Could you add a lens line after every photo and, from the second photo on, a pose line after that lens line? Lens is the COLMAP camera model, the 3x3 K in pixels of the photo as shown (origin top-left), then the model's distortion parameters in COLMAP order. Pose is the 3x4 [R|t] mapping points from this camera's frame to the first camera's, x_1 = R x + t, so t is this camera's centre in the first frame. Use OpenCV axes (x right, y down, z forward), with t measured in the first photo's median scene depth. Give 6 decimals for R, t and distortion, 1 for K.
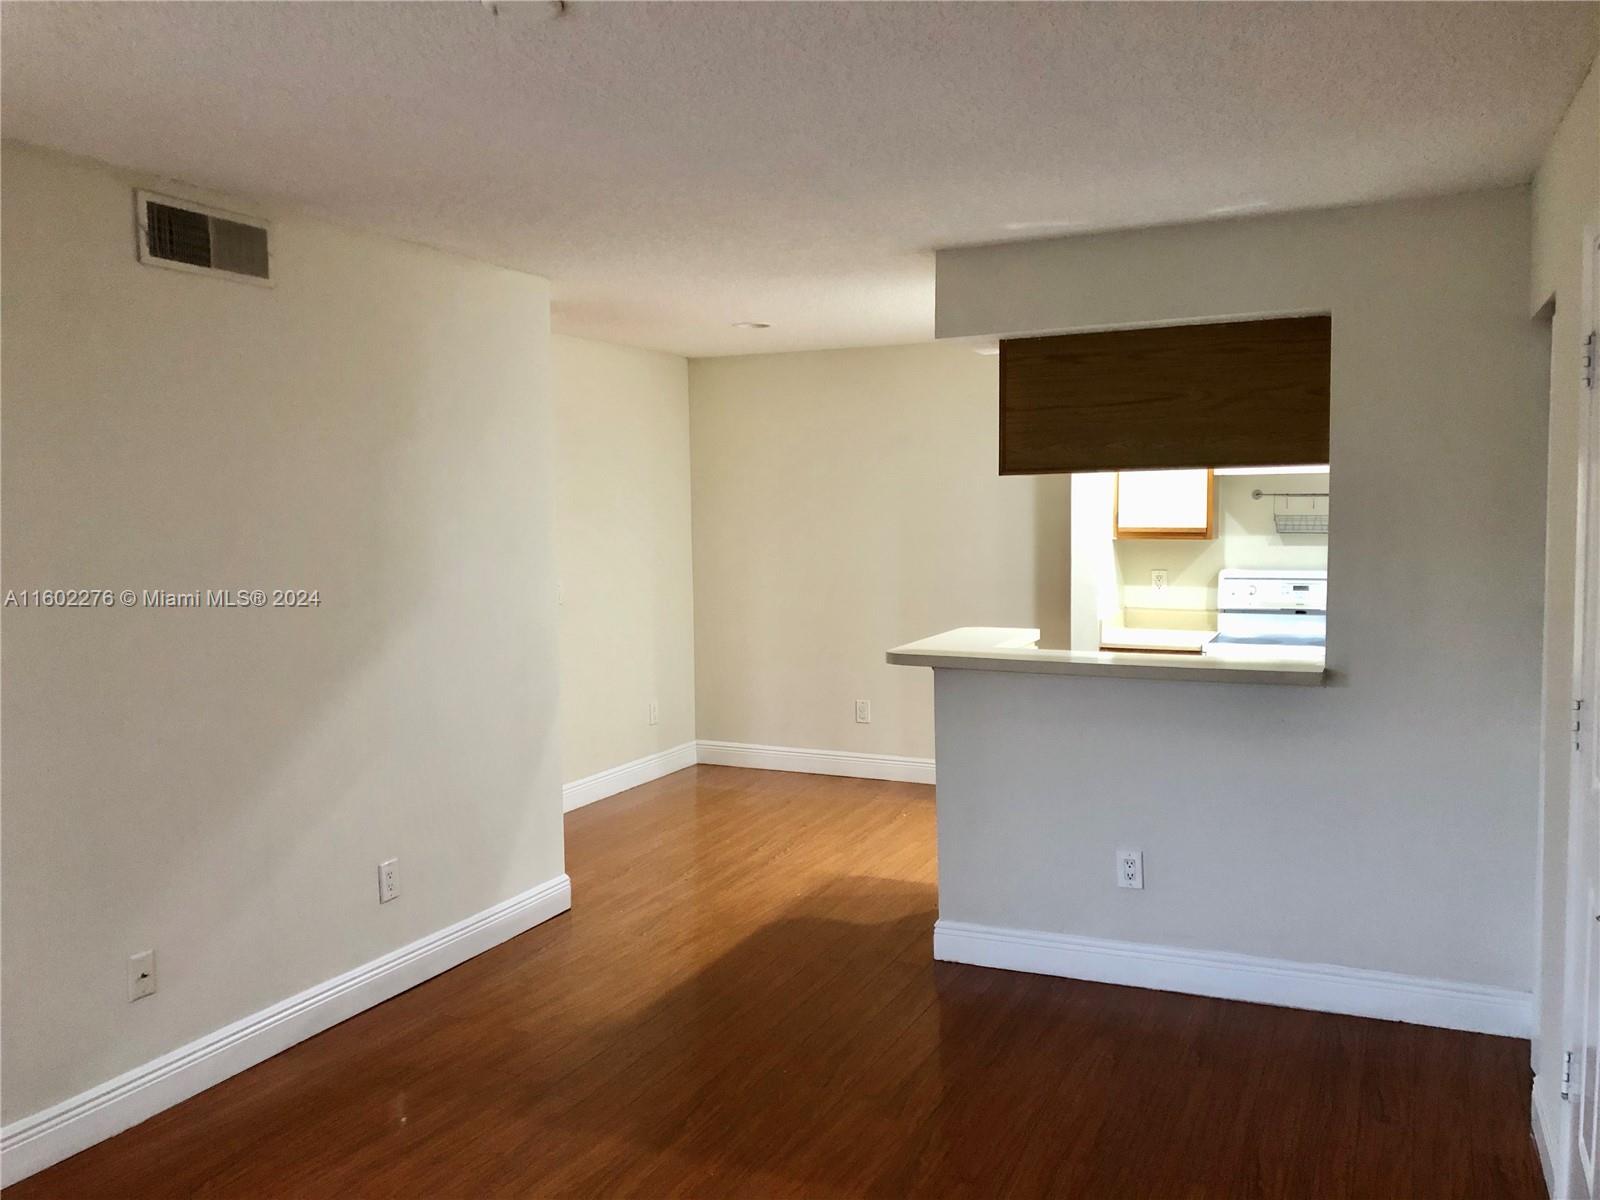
lens RADIAL K [[1309.8, 0, 799.5], [0, 1309.8, 599.3], [0, 0, 1]] dist [0.010230, 0.003417]
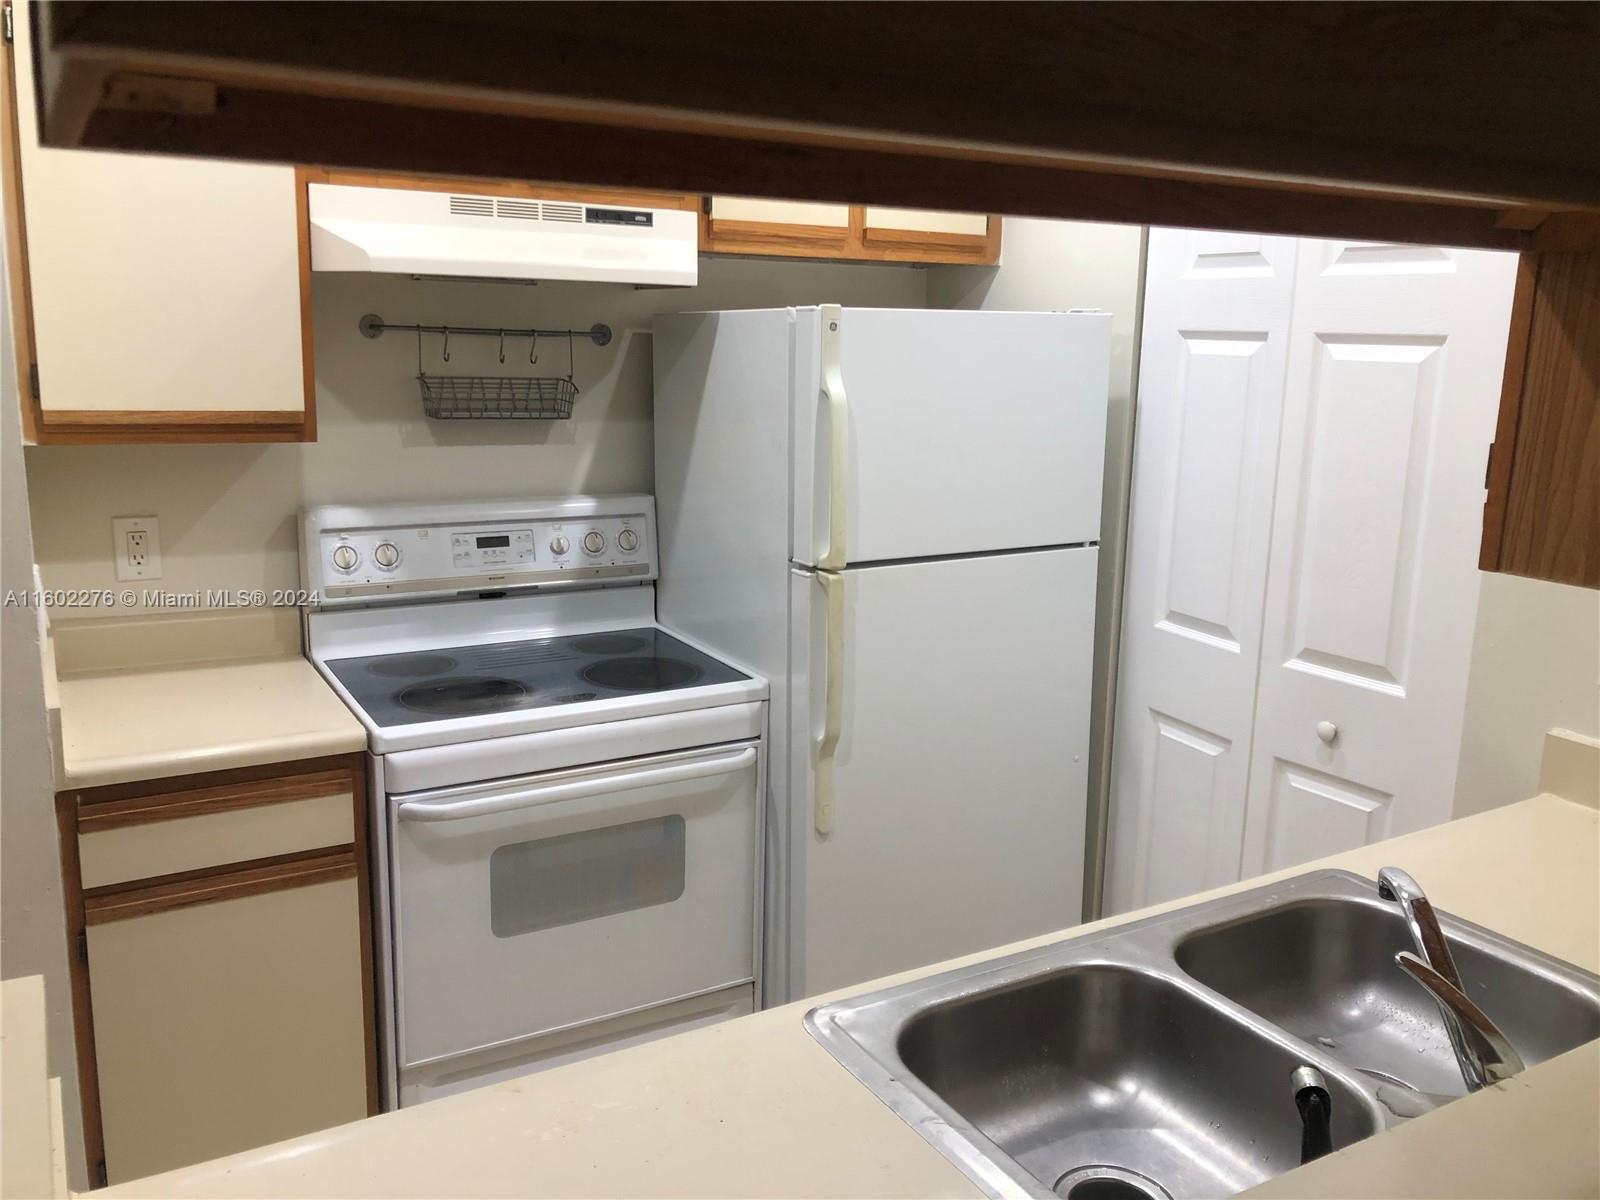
lens RADIAL K [[1309.8, 0, 804.6], [0, 1309.8, 590.1], [0, 0, 1]] dist [0.010230, 0.003417]
pose [[0.563755, -0.127605, 0.816025, 0.072859], [0.028541, 0.990413, 0.135157, -0.049188], [-0.825449, -0.052905, 0.561993, 0.649772]]
